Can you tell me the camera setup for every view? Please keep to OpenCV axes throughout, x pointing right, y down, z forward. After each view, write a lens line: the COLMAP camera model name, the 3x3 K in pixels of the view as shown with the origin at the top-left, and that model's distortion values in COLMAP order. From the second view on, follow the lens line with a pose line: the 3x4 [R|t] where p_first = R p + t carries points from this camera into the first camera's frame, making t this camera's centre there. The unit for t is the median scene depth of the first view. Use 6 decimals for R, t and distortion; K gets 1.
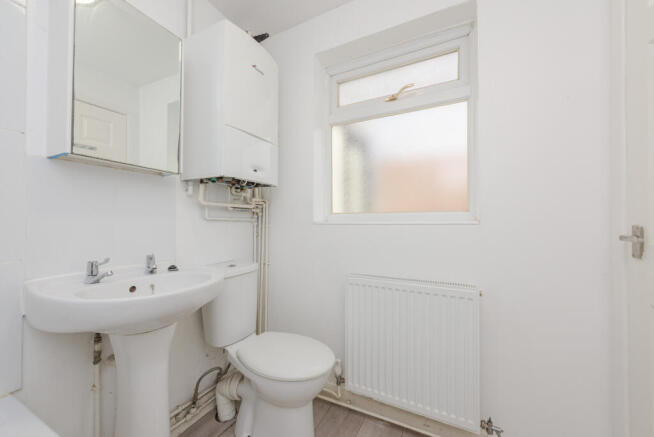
lens RADIAL K [[267.1, 0, 324.4], [0, 267.1, 221.3], [0, 0, 1]] dist [-0.001174, -0.000557]
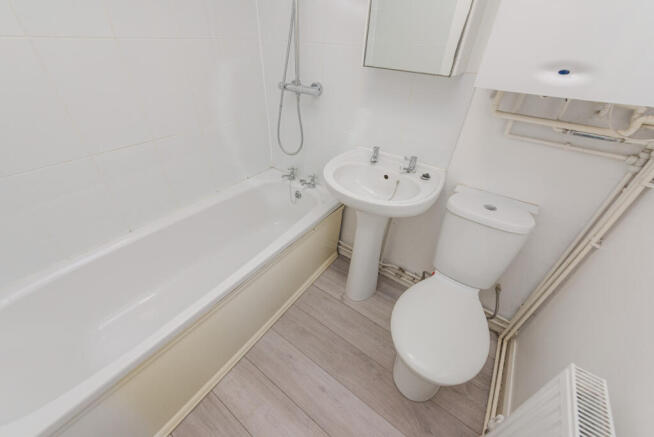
lens RADIAL K [[257.6, 0, 319.2], [0, 257.6, 218.0], [0, 0, 1]] dist [0.000206, -0.000047]
pose [[-0.170756, 0.564613, -0.807499, 0.428858], [-0.031625, 0.815972, 0.577226, -0.271533], [0.984806, 0.124102, -0.121477, 0.746023]]
